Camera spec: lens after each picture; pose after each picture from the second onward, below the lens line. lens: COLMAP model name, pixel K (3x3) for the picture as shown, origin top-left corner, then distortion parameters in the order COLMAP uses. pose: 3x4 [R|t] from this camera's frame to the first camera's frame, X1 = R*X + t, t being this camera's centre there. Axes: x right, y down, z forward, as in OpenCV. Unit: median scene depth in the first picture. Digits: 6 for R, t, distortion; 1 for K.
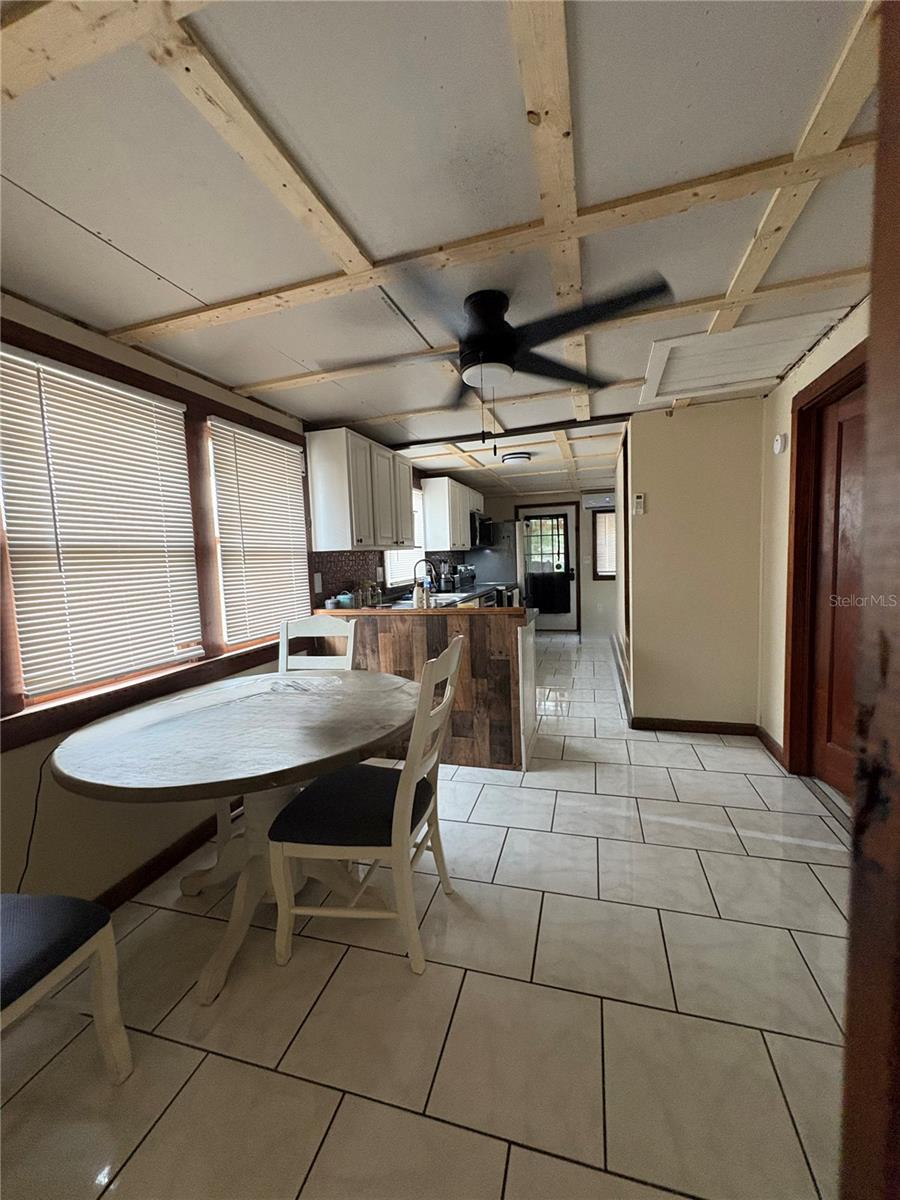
lens RADIAL K [[478.3, 0, 450.7], [0, 478.3, 599.7], [0, 0, 1]] dist [0.001084, 0.000167]
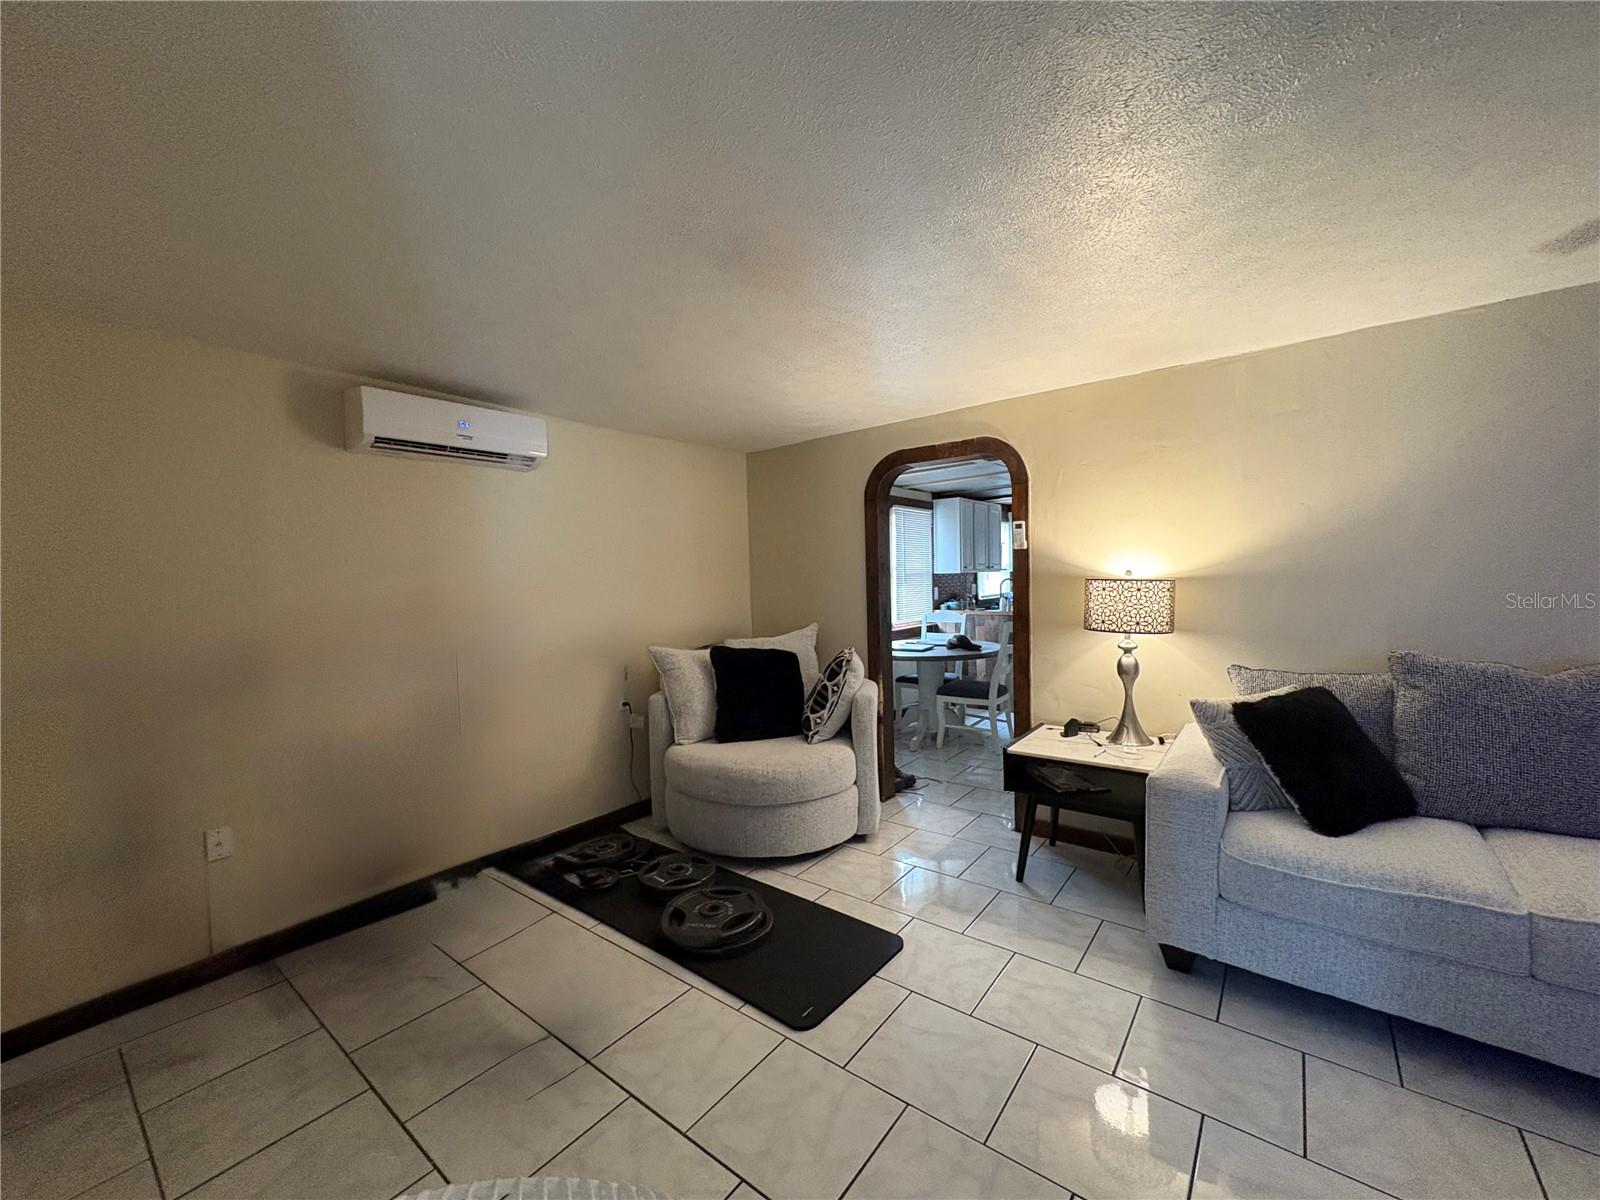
lens RADIAL K [[637.7, 0, 800.1], [0, 637.7, 600.6], [0, 0, 1]] dist [0.001084, 0.000167]
pose [[0.930144, 0.027144, -0.366191, 0.089723], [-0.043318, 0.998412, -0.036023, 0.103560], [0.364631, 0.049369, 0.929842, -1.383087]]
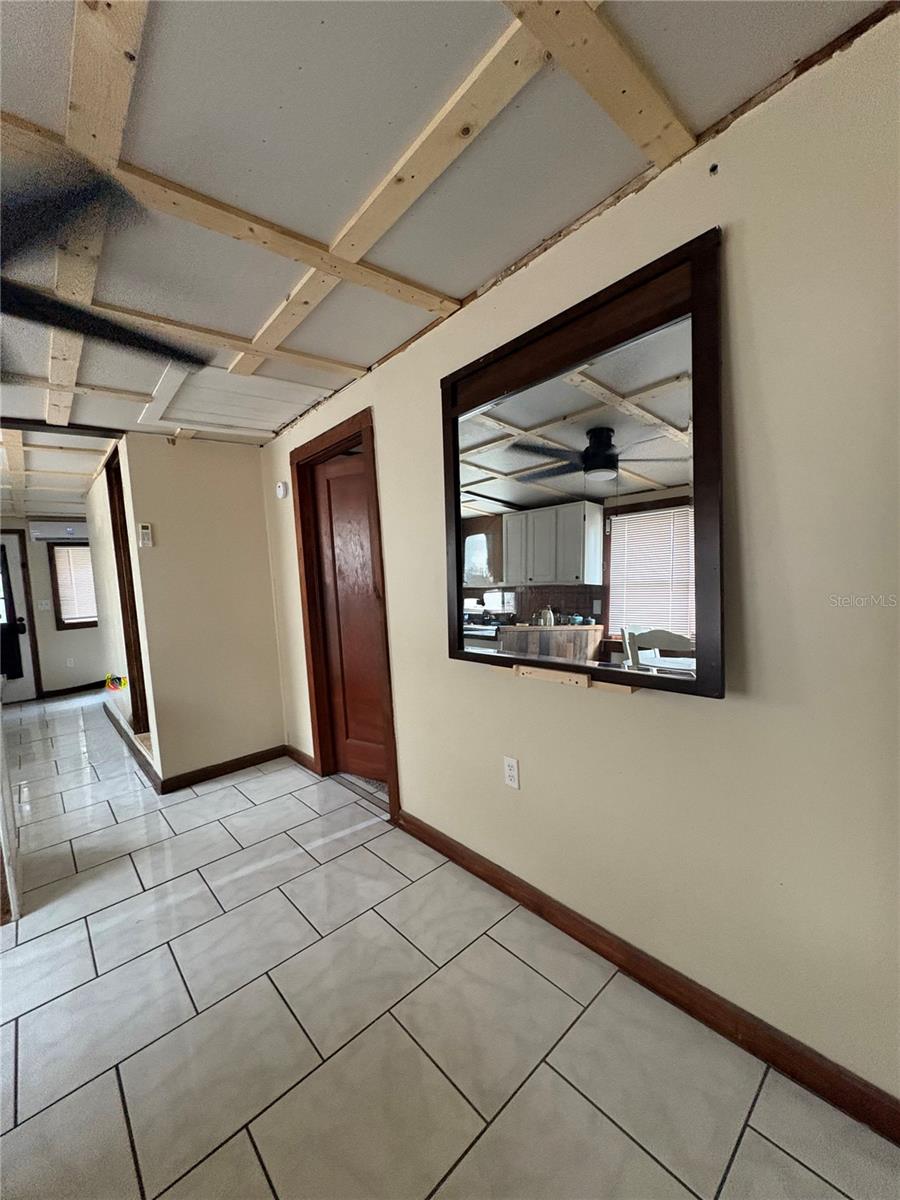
lens RADIAL K [[478.3, 0, 453.8], [0, 478.3, 599.3], [0, 0, 1]] dist [0.001084, 0.000167]
pose [[0.523916, -0.046533, 0.850498, -0.071202], [0.118319, 0.992802, -0.018567, 0.000287], [-0.843512, 0.110357, 0.525650, 0.083369]]
